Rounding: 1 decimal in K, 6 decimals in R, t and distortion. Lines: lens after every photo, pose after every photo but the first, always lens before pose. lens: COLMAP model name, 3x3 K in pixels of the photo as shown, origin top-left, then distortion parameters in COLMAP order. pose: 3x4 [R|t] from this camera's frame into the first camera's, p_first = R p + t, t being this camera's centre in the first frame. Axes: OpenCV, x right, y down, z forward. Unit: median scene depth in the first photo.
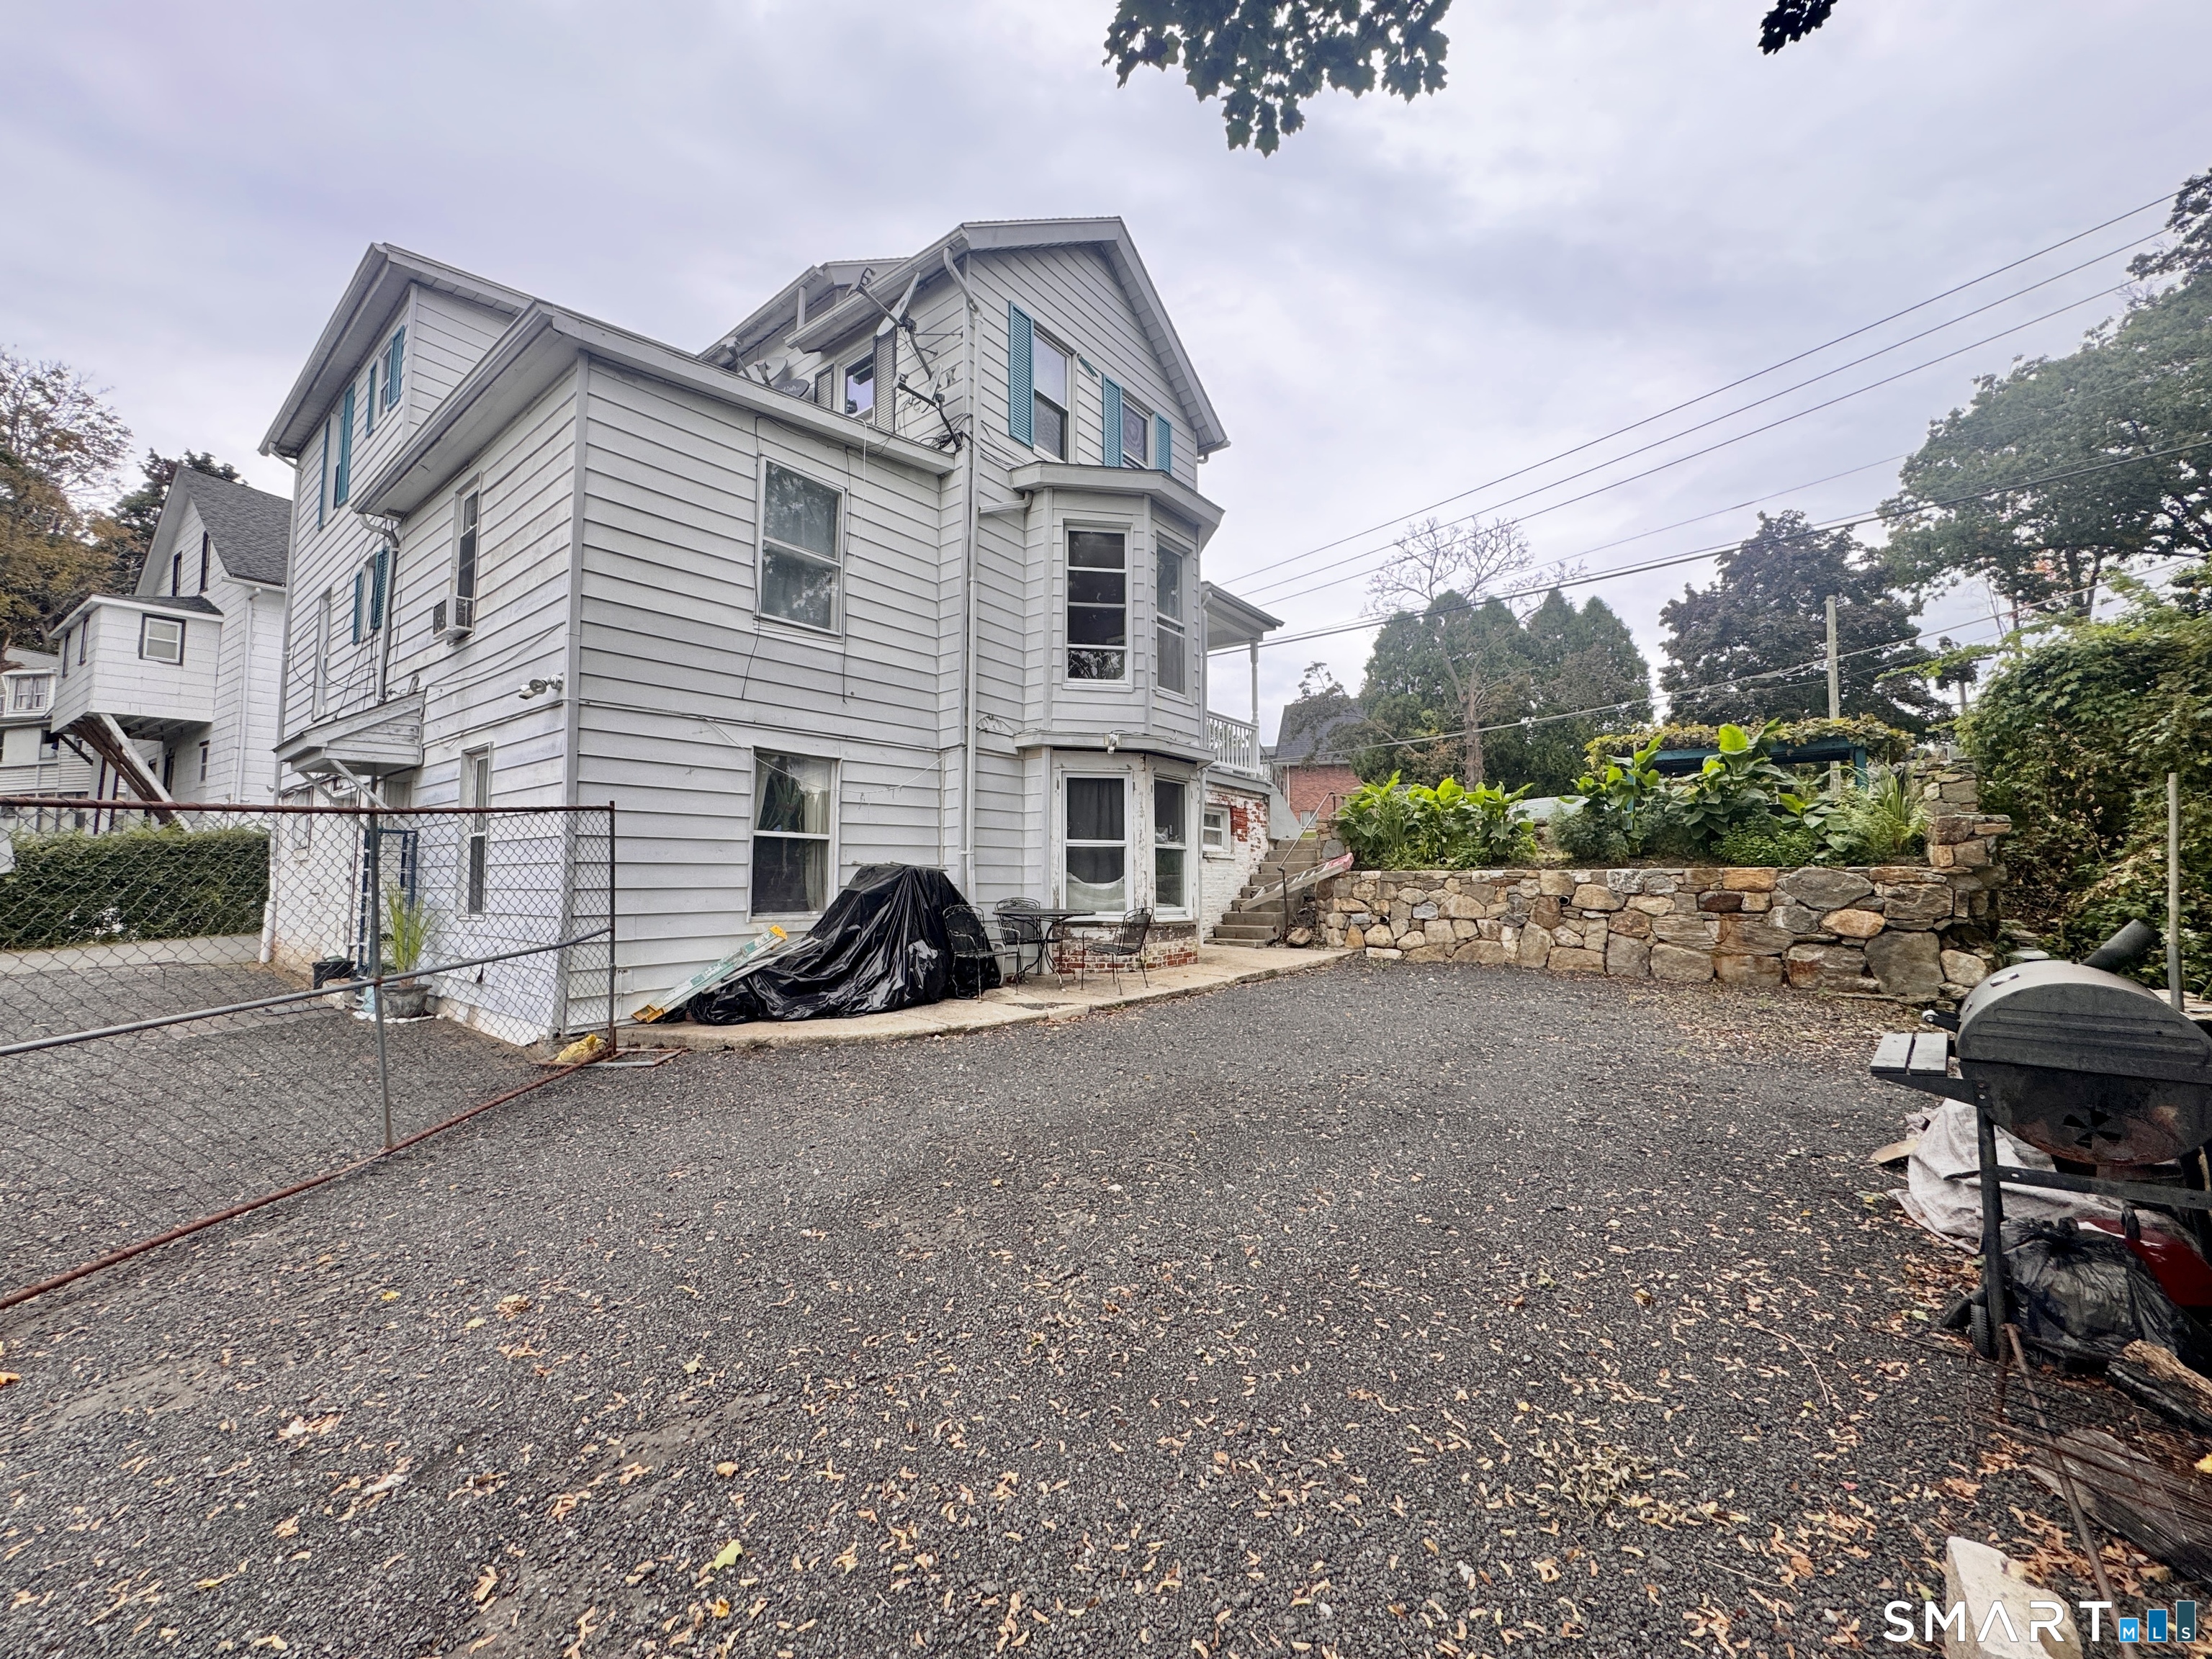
lens RADIAL K [[888.1, 0, 1113.6], [0, 888.1, 826.3], [0, 0, 1]] dist [-0.001691, 0.000294]
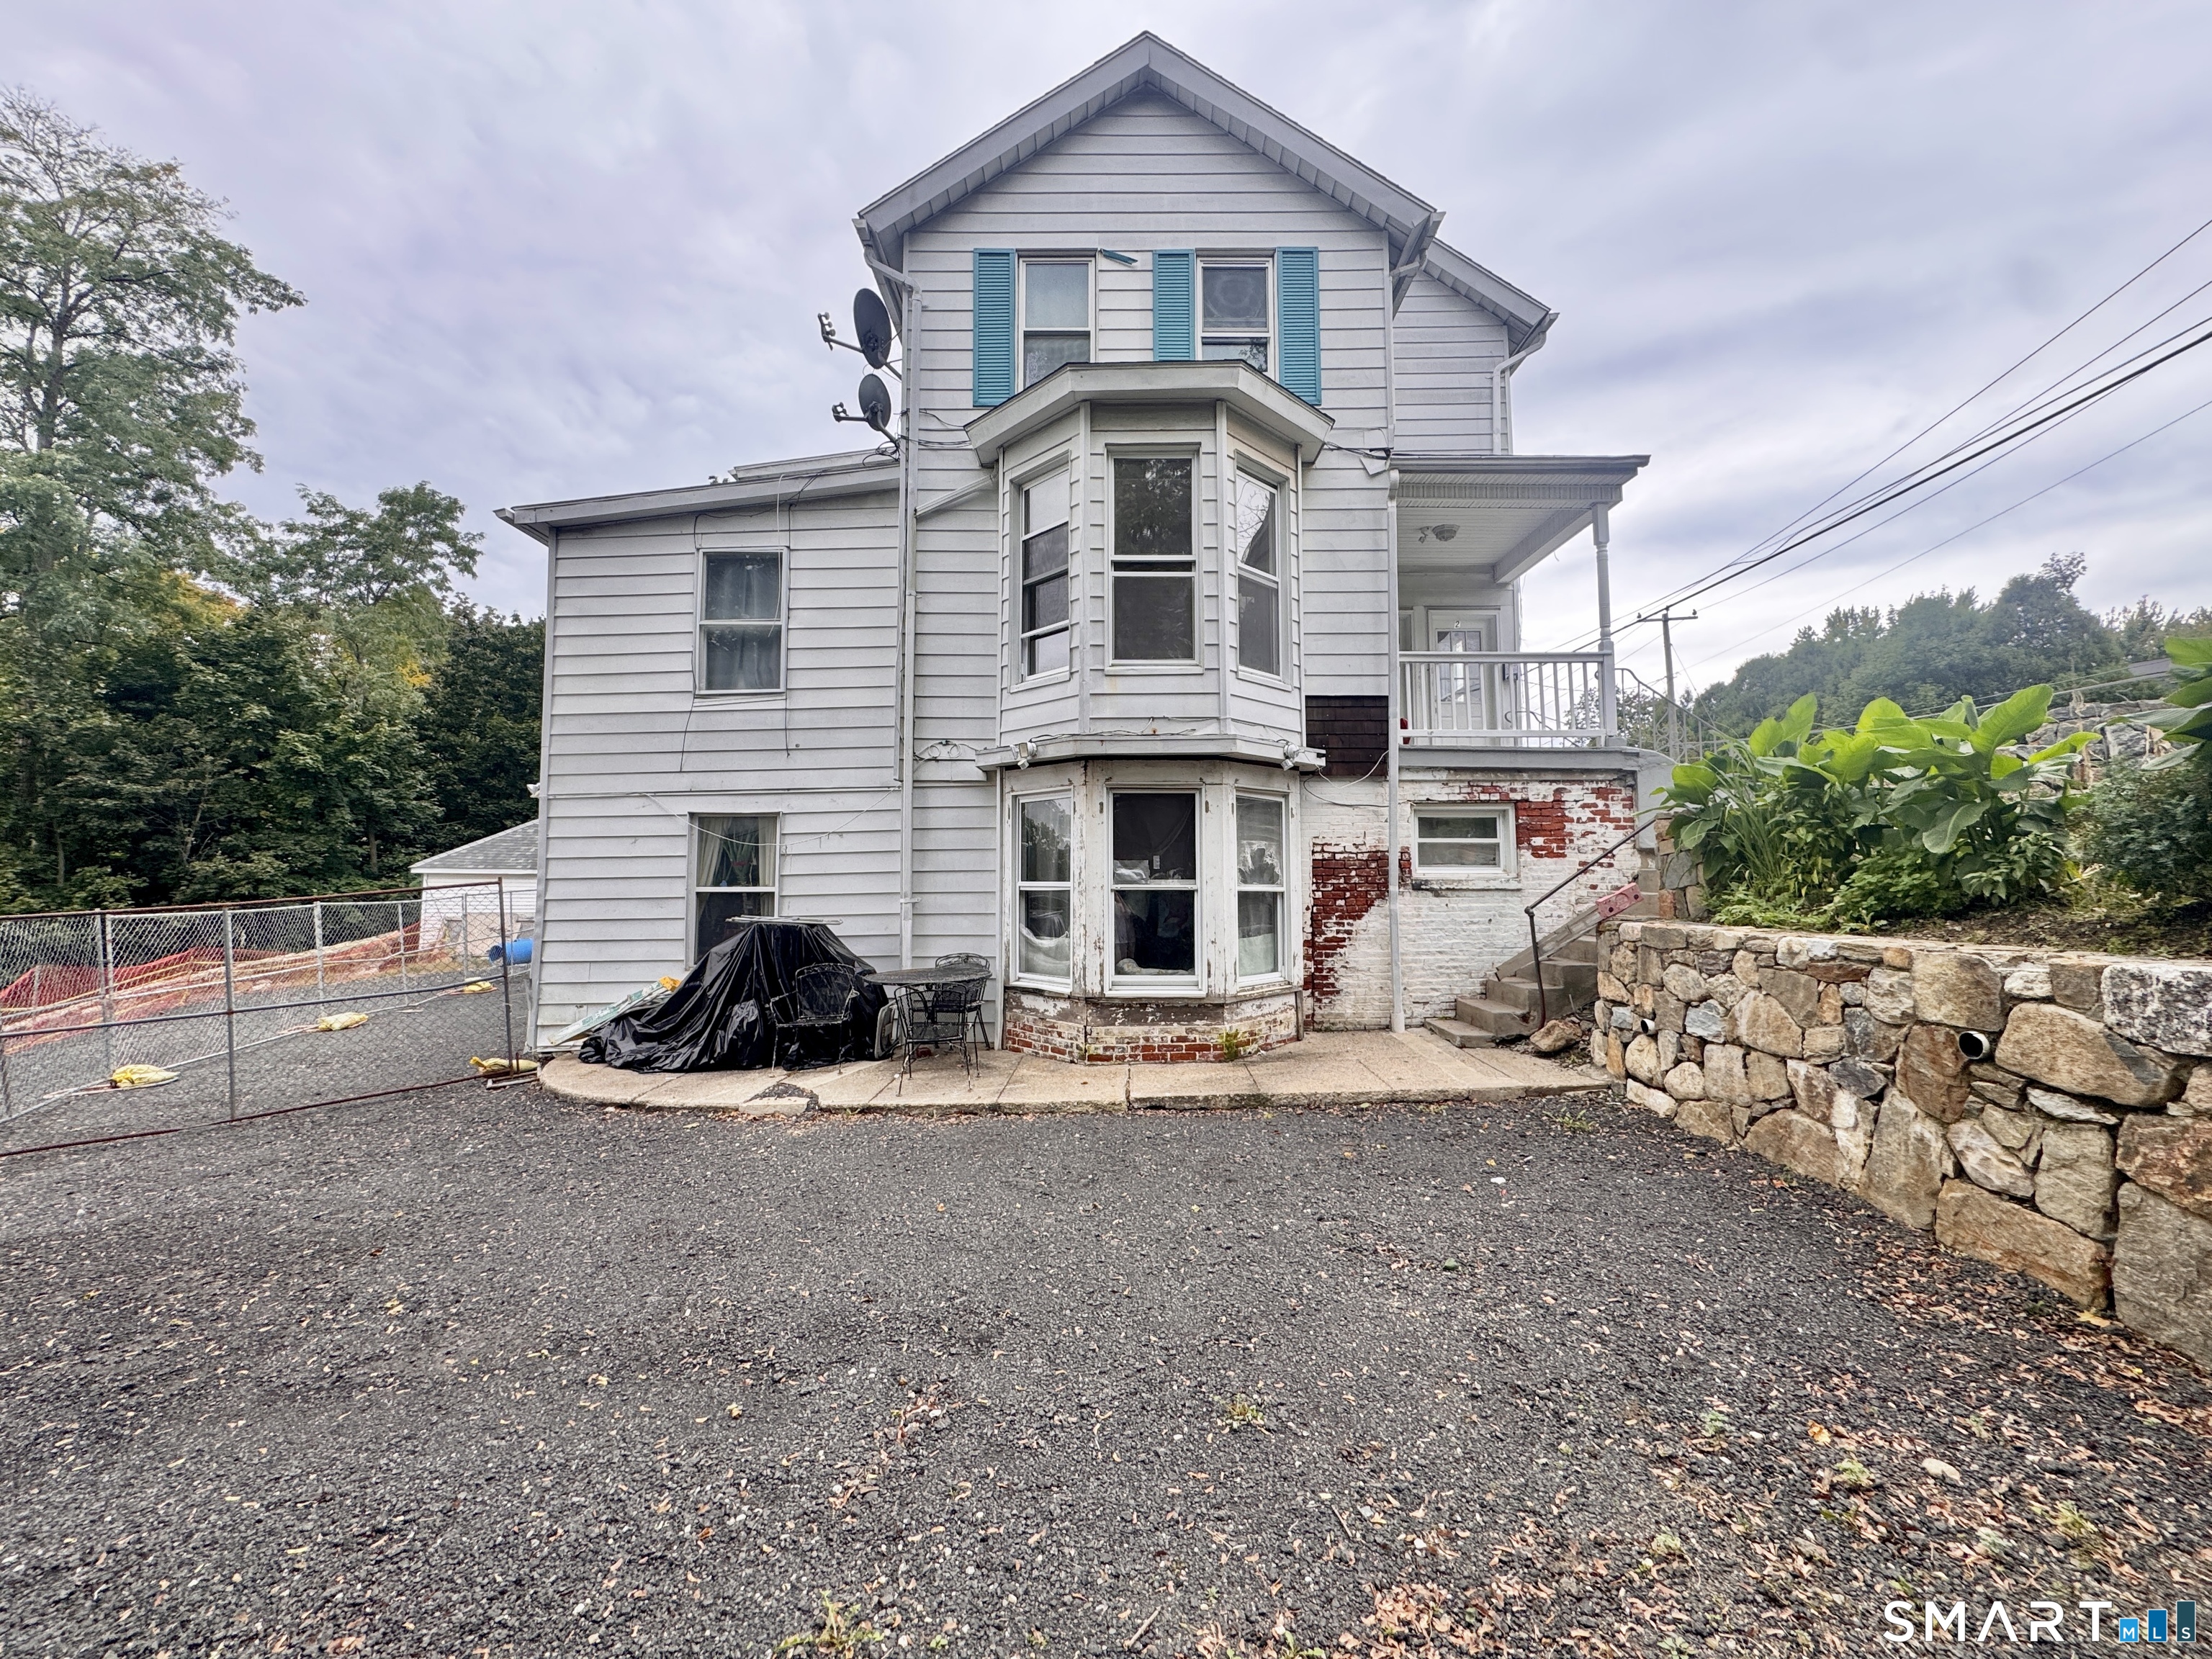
lens RADIAL K [[888.1, 0, 1109.1], [0, 888.1, 827.2], [0, 0, 1]] dist [-0.001691, 0.000294]
pose [[0.594984, -0.056721, -0.801734, 0.602682], [0.061254, 0.997806, -0.025135, -0.008252], [0.801400, -0.034154, 0.597153, 0.566550]]
